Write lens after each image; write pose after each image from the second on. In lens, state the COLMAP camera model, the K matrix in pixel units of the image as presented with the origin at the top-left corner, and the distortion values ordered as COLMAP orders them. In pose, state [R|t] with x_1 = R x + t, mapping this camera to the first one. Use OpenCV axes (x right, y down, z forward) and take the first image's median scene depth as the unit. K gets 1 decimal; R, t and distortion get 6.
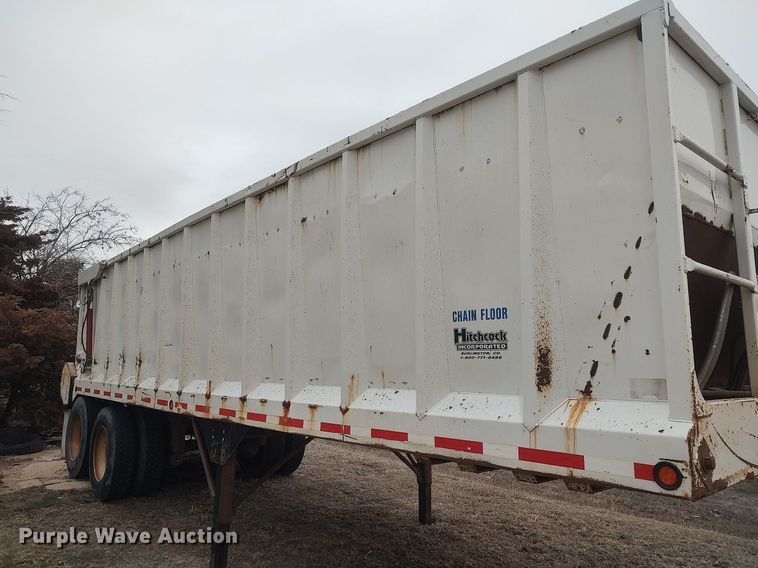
lens RADIAL K [[531.8, 0, 390.6], [0, 531.8, 294.5], [0, 0, 1]] dist [0.014141, -0.001685]
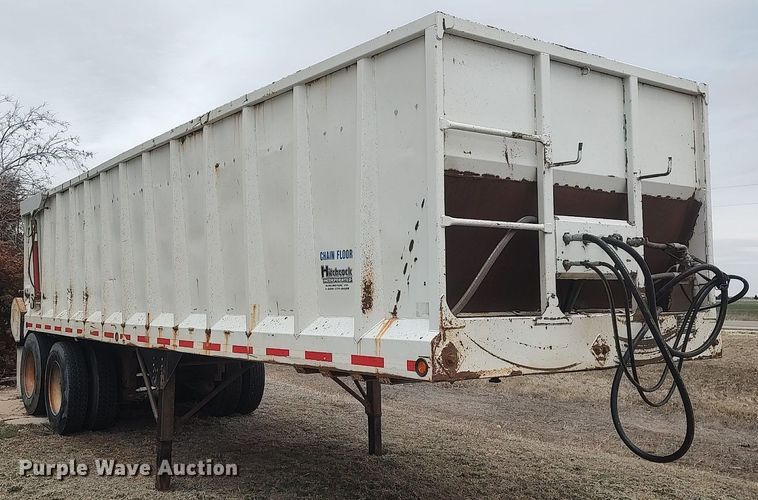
lens RADIAL K [[751.7, 0, 352.1], [0, 751.7, 265.0], [0, 0, 1]] dist [0.012575, 0.000000]
pose [[0.993790, -0.020399, -0.109384, 0.284858], [0.030308, 0.995507, 0.089710, -0.068319], [0.107063, -0.092468, 0.989943, -0.534536]]
